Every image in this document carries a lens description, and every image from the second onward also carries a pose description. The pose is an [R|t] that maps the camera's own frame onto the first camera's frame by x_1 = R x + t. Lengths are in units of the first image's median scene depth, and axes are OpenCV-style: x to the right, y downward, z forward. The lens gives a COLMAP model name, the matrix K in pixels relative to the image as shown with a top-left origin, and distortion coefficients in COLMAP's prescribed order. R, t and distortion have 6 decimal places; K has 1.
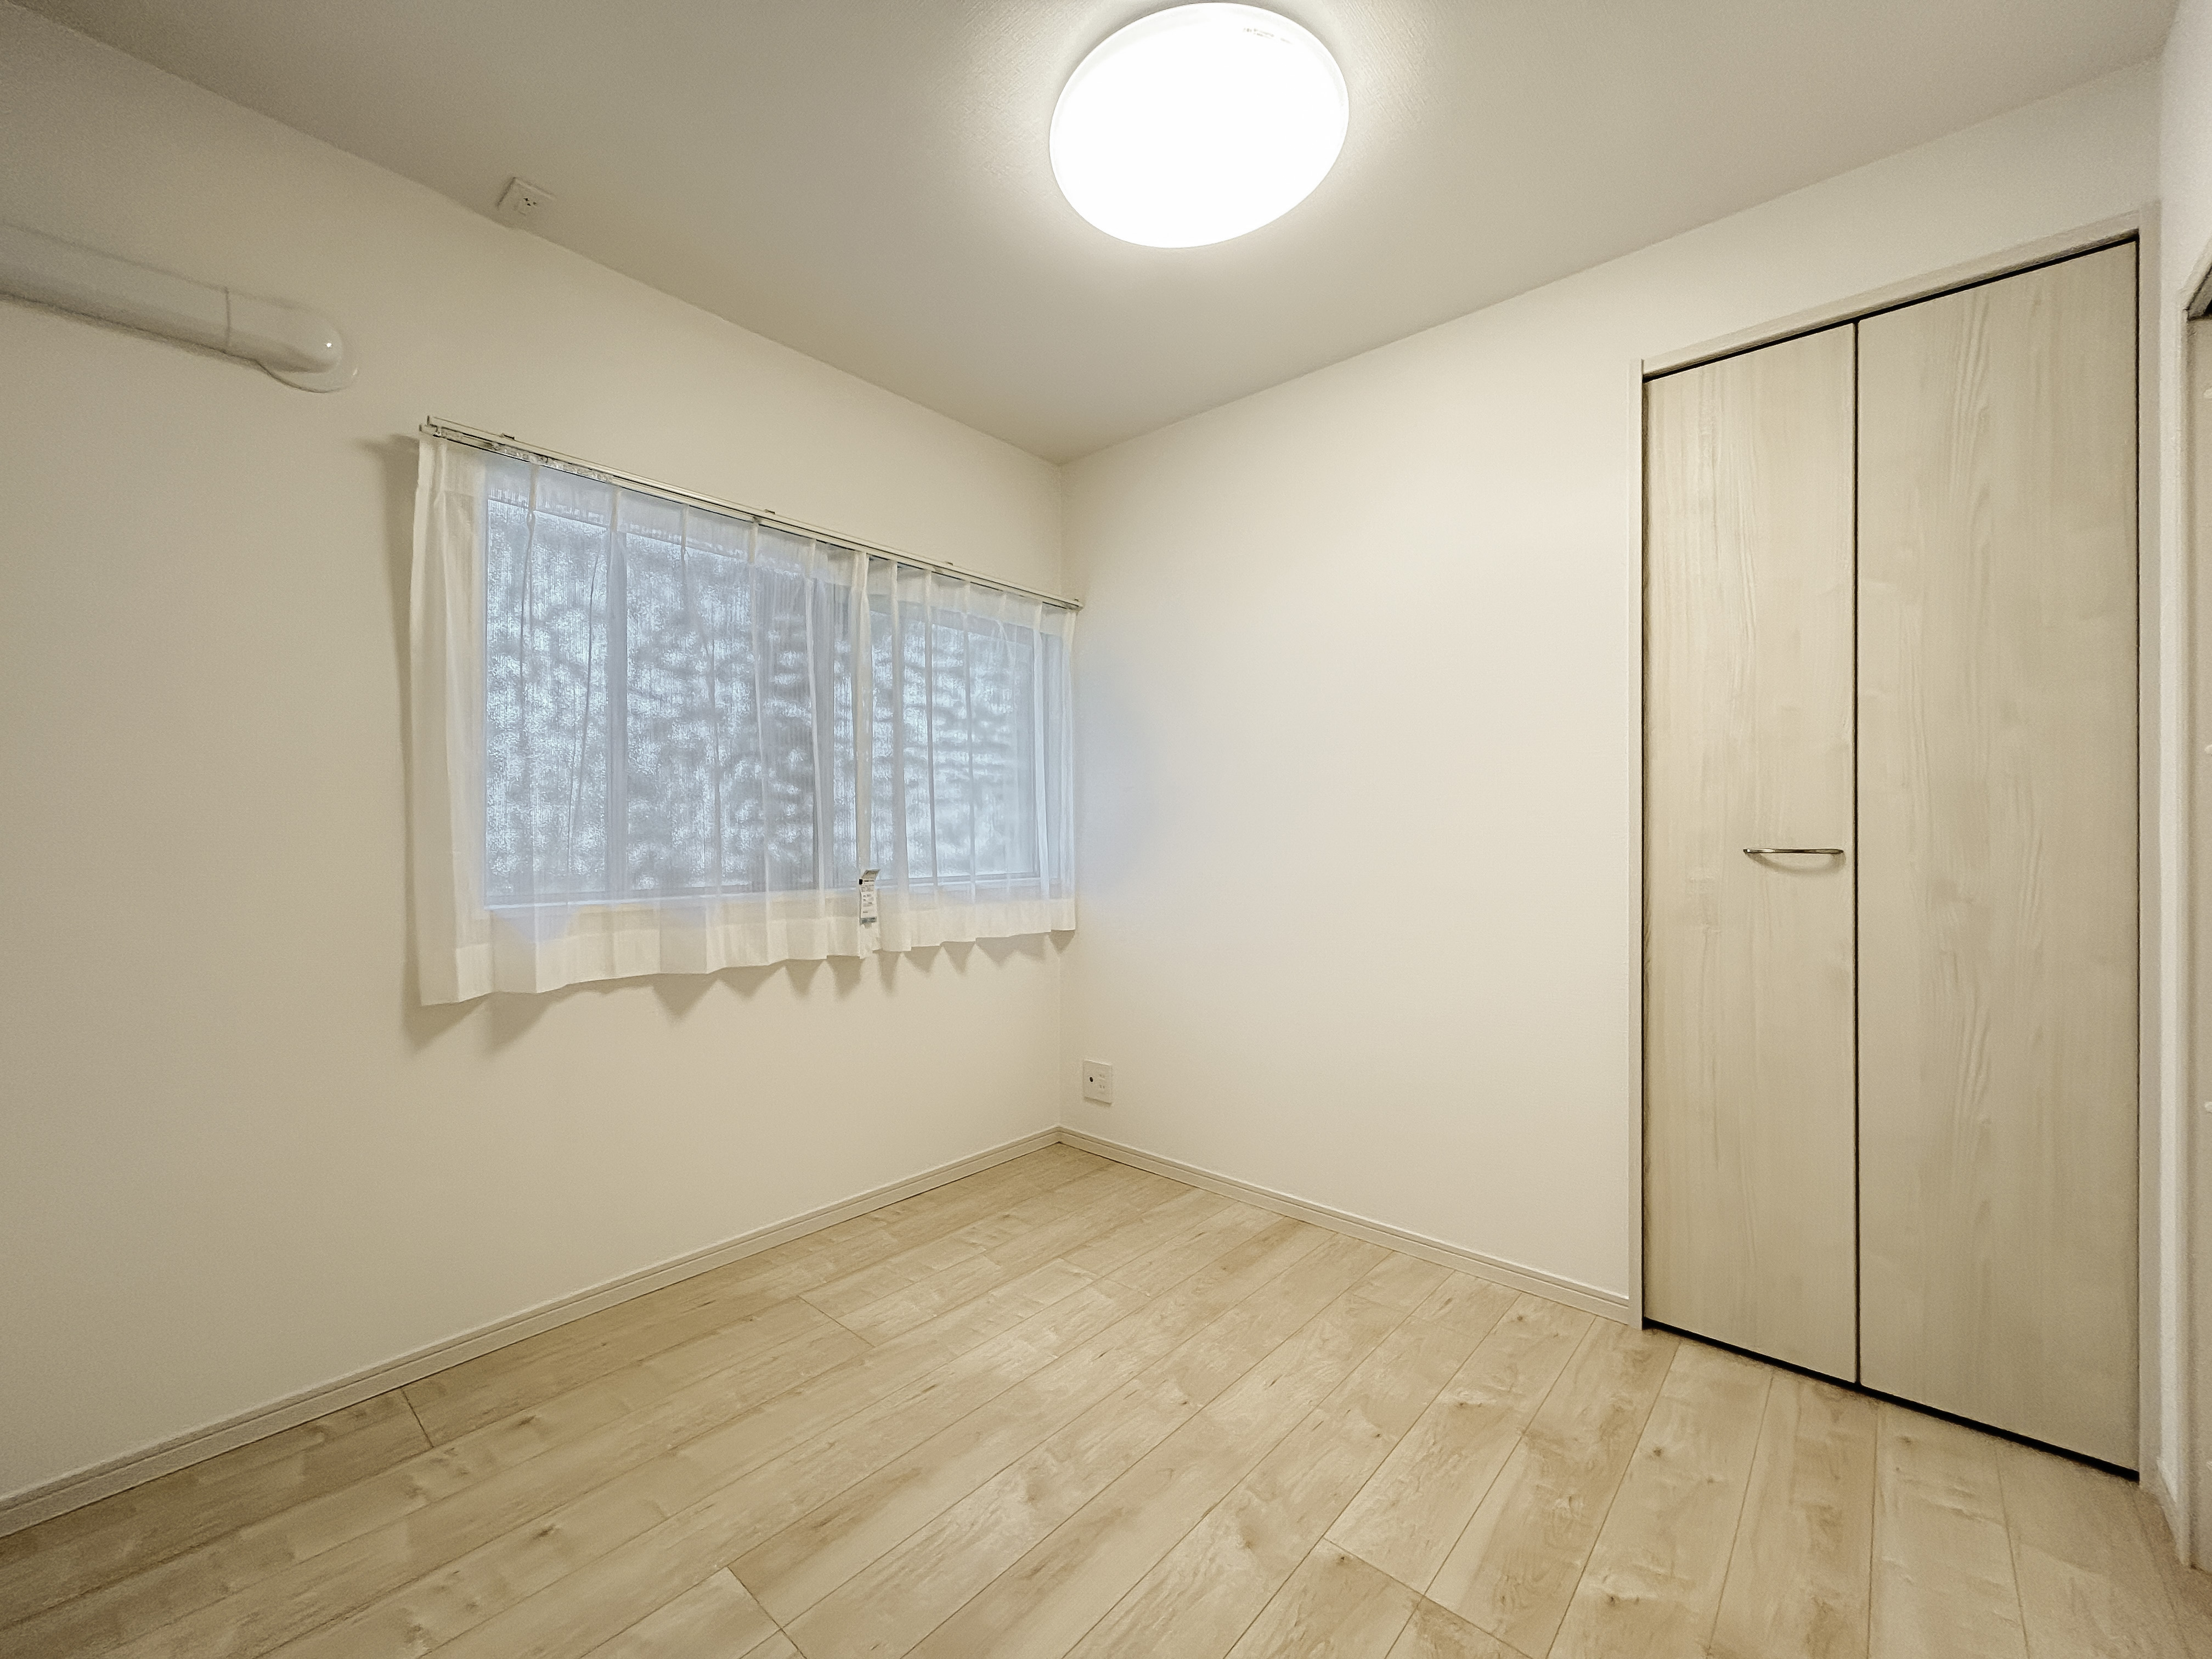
lens RADIAL K [[894.7, 0, 1106.0], [0, 894.7, 829.5], [0, 0, 1]] dist [0.002501, 0.000489]
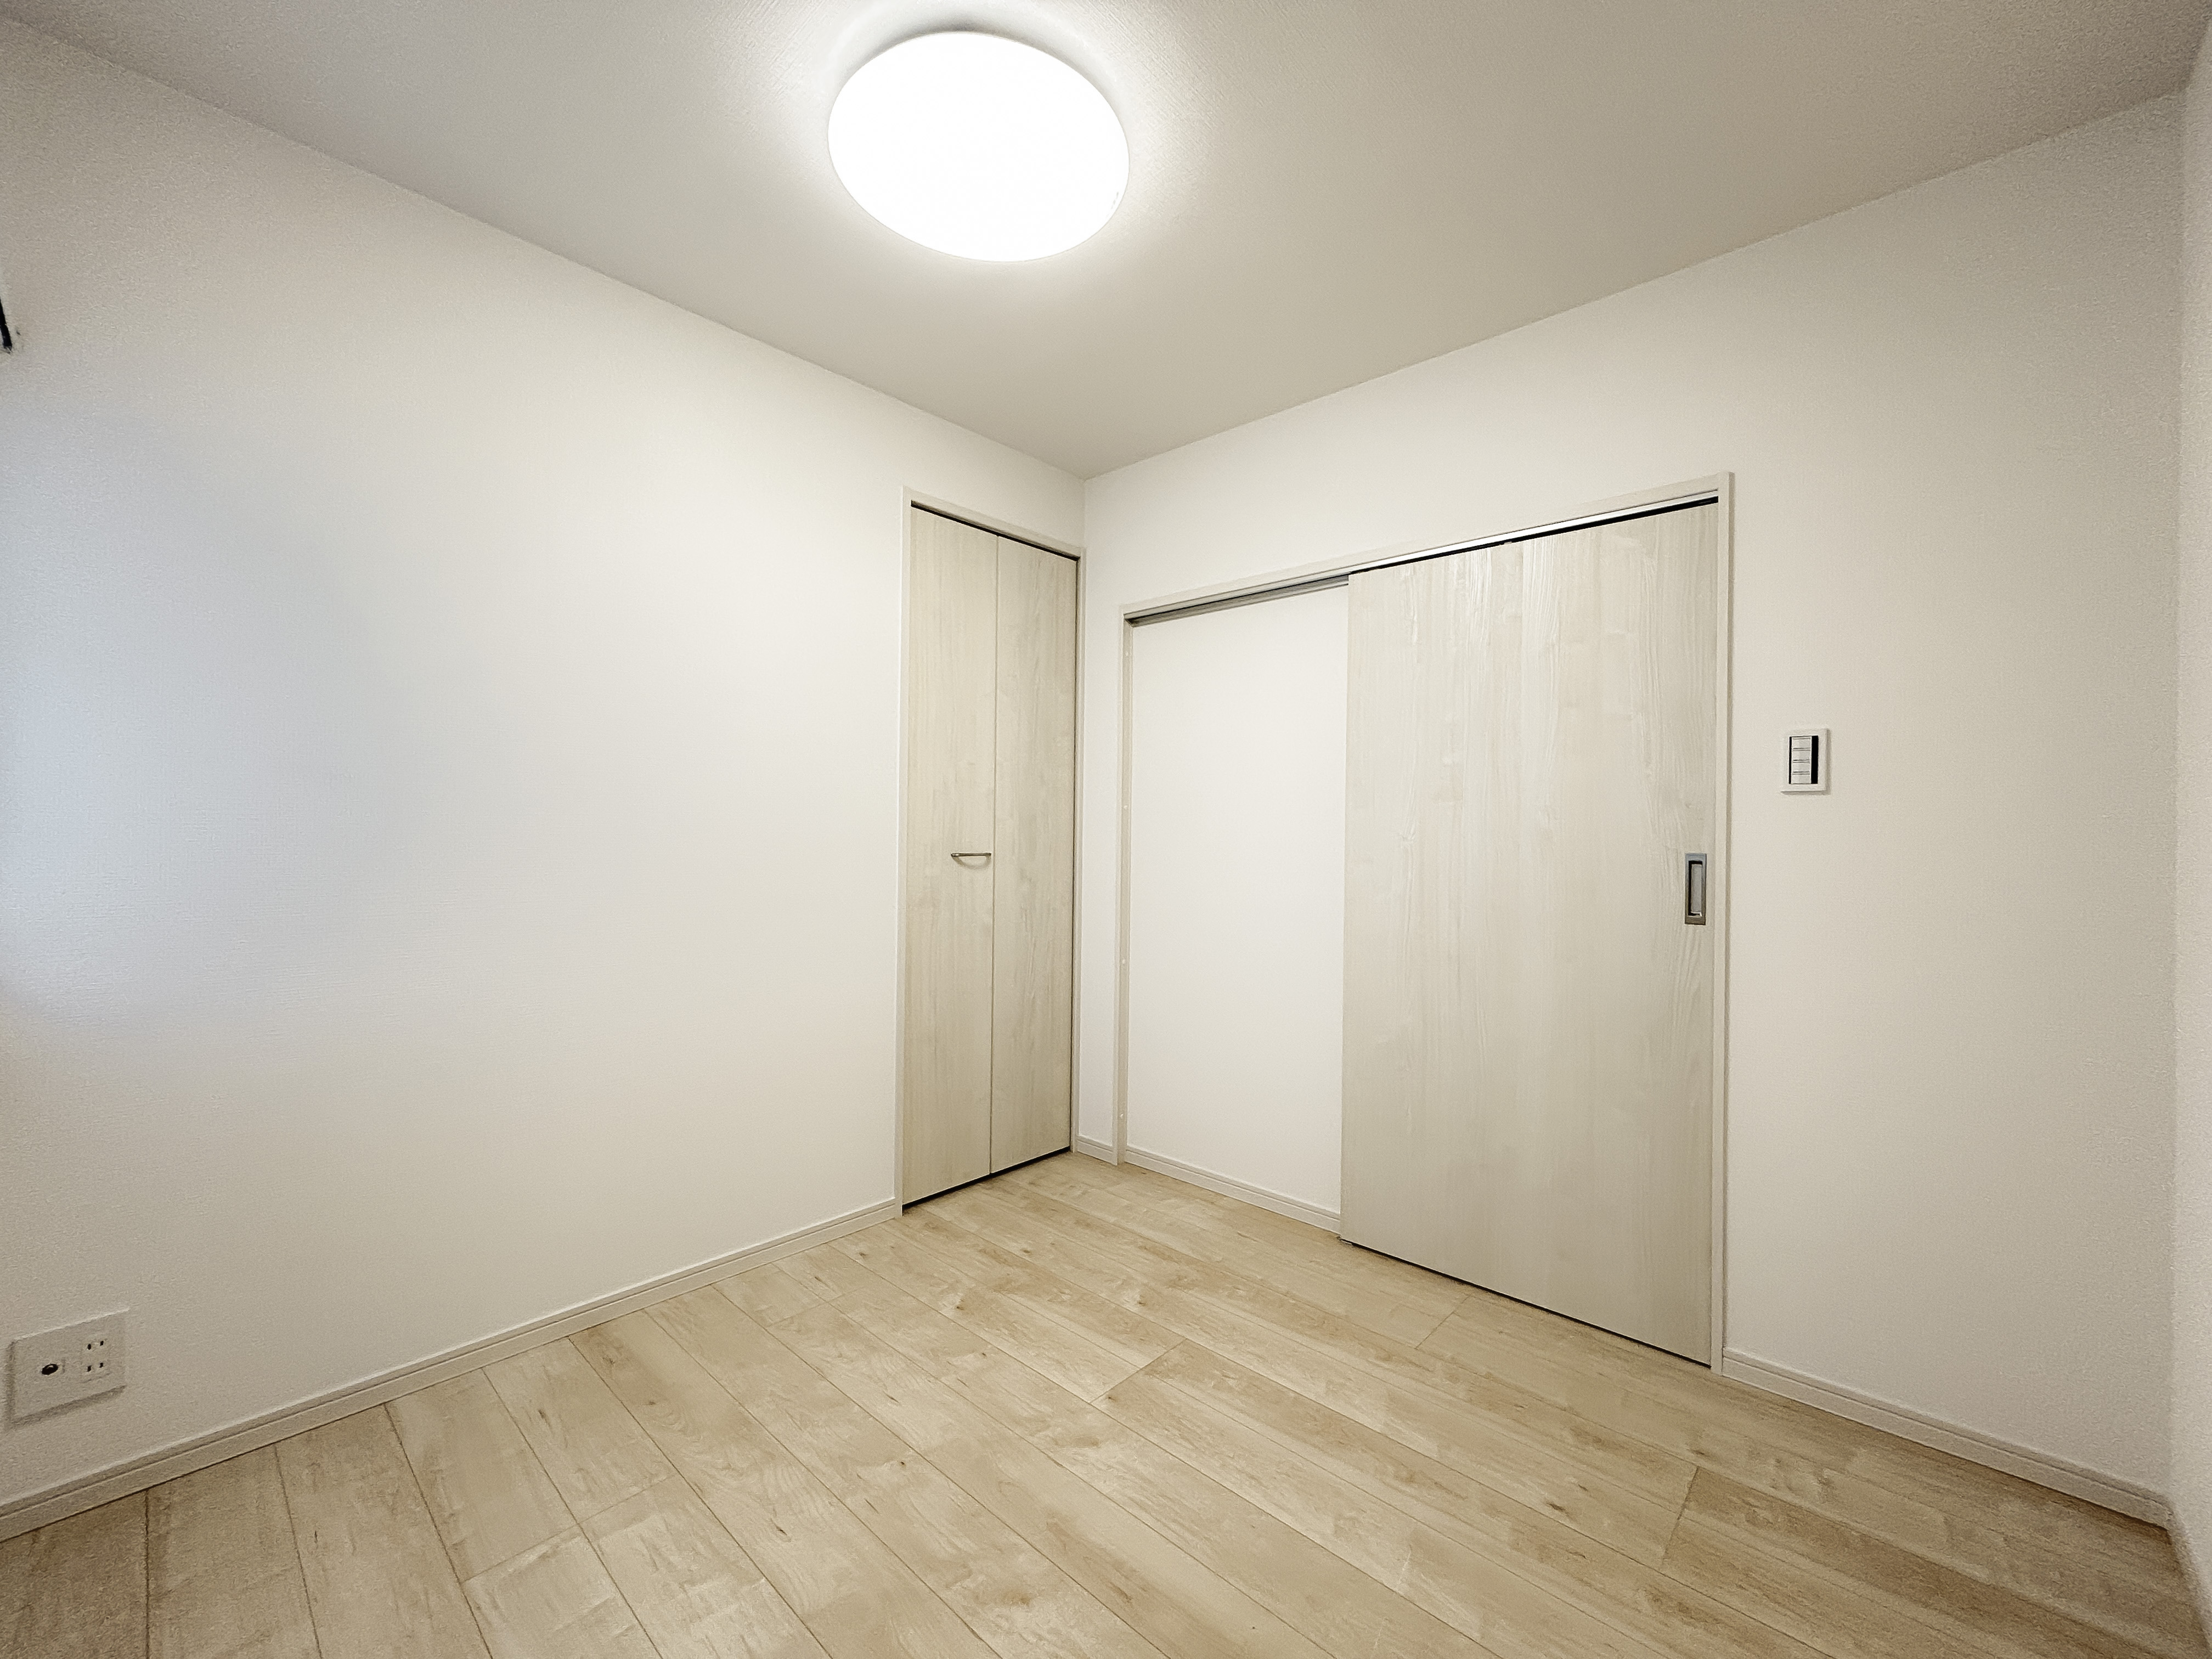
lens RADIAL K [[894.7, 0, 1106.0], [0, 894.7, 829.5], [0, 0, 1]] dist [0.002501, 0.000489]
pose [[0.022184, 0.004026, 0.999746, -0.805525], [-0.018533, 0.999822, -0.003615, -0.017794], [-0.999582, -0.018448, 0.022255, 0.749660]]
